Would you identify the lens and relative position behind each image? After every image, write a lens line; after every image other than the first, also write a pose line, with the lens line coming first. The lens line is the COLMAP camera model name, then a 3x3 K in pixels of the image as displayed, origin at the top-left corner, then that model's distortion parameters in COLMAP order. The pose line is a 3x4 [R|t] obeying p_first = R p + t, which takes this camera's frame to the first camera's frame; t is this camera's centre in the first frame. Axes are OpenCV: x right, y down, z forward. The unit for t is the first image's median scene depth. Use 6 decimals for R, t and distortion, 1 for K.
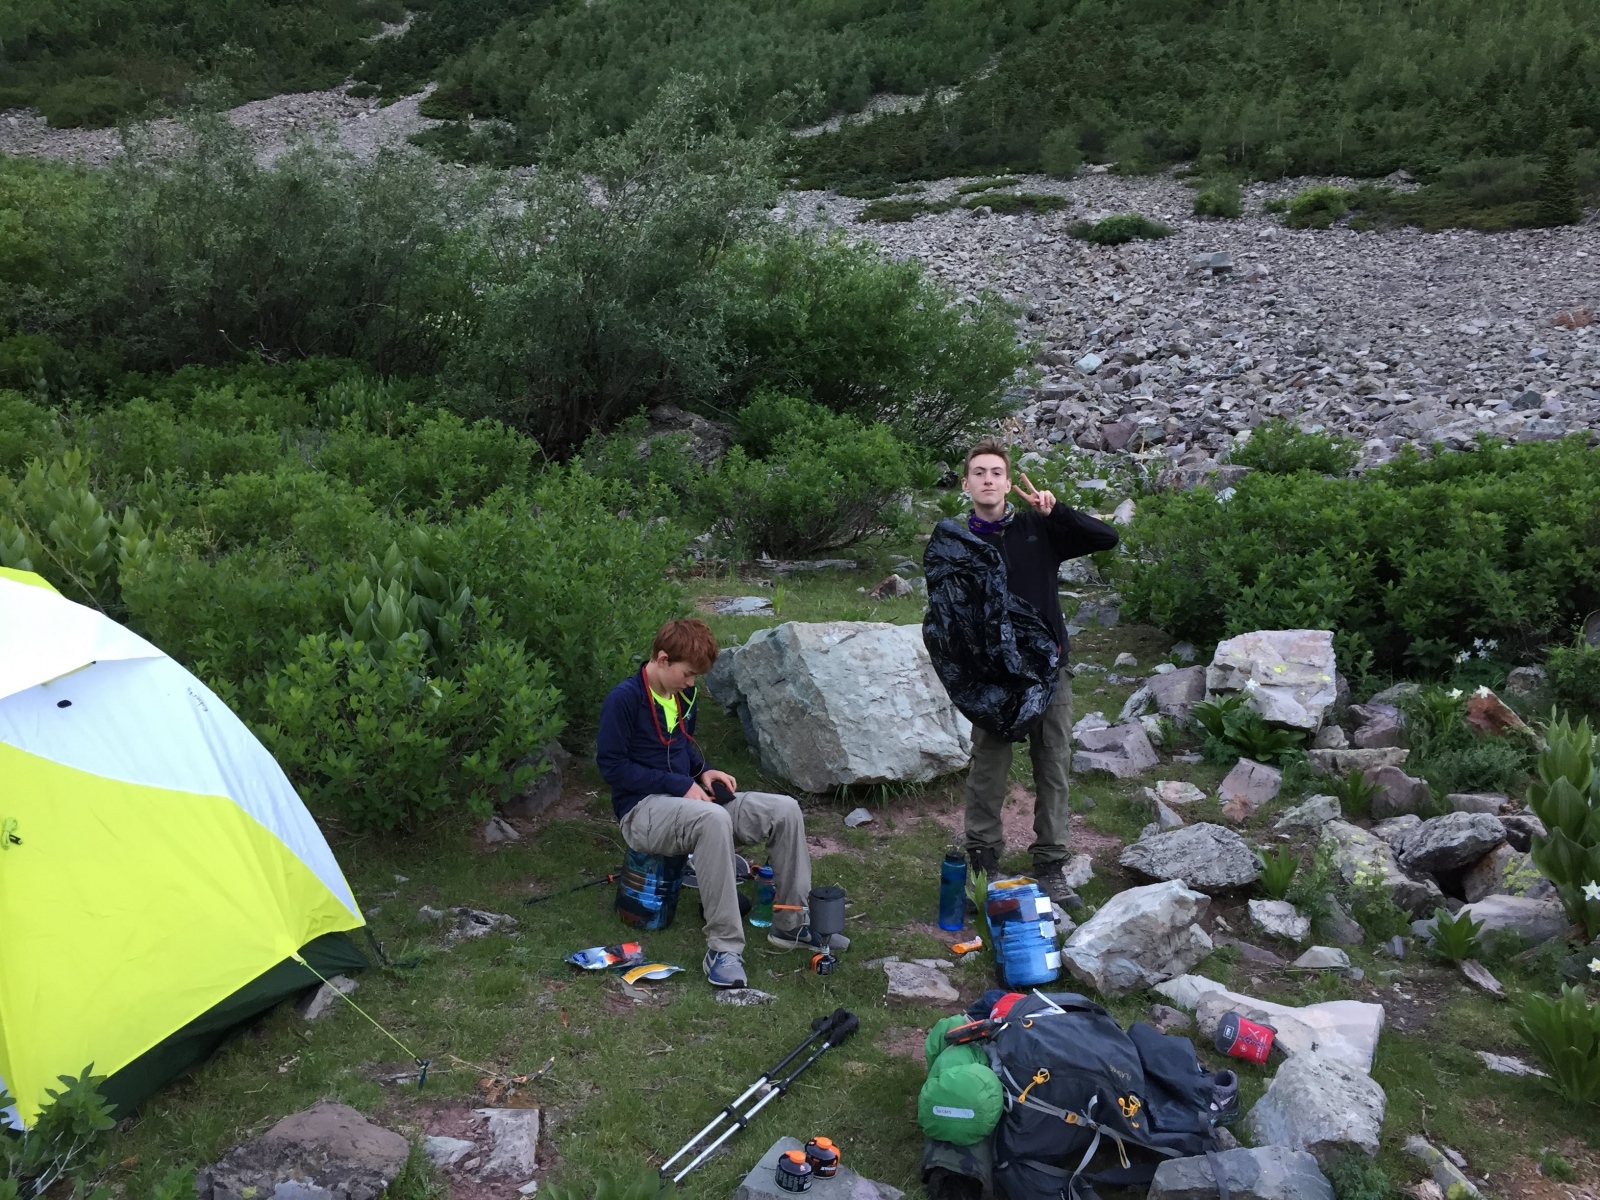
lens RADIAL K [[1414.3, 0, 797.2], [0, 1414.3, 595.7], [0, 0, 1]] dist [0.074670, -0.093521]
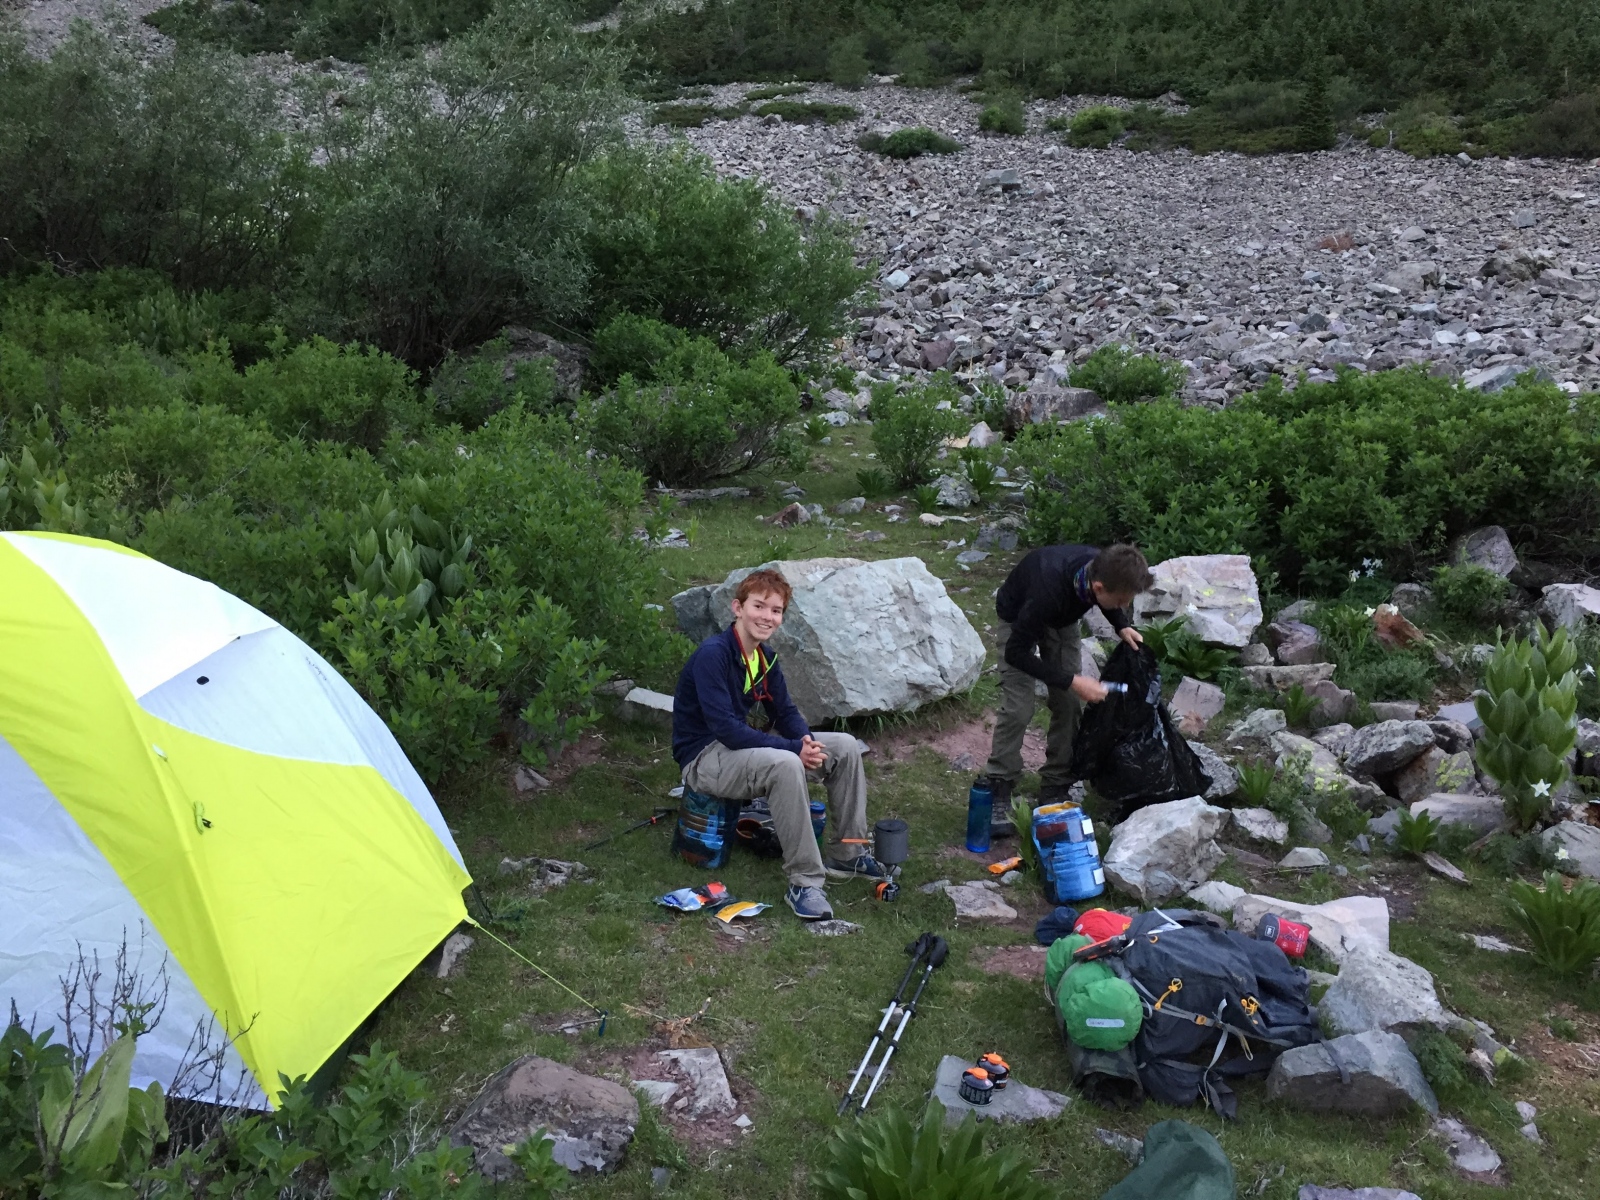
lens RADIAL K [[1414.3, 0, 794.6], [0, 1414.3, 604.9], [0, 0, 1]] dist [0.074670, -0.093521]
pose [[0.986336, -0.027129, 0.162499, -0.153796], [0.015648, 0.997316, 0.071519, -0.022373], [-0.164003, -0.067999, 0.984113, -0.012735]]
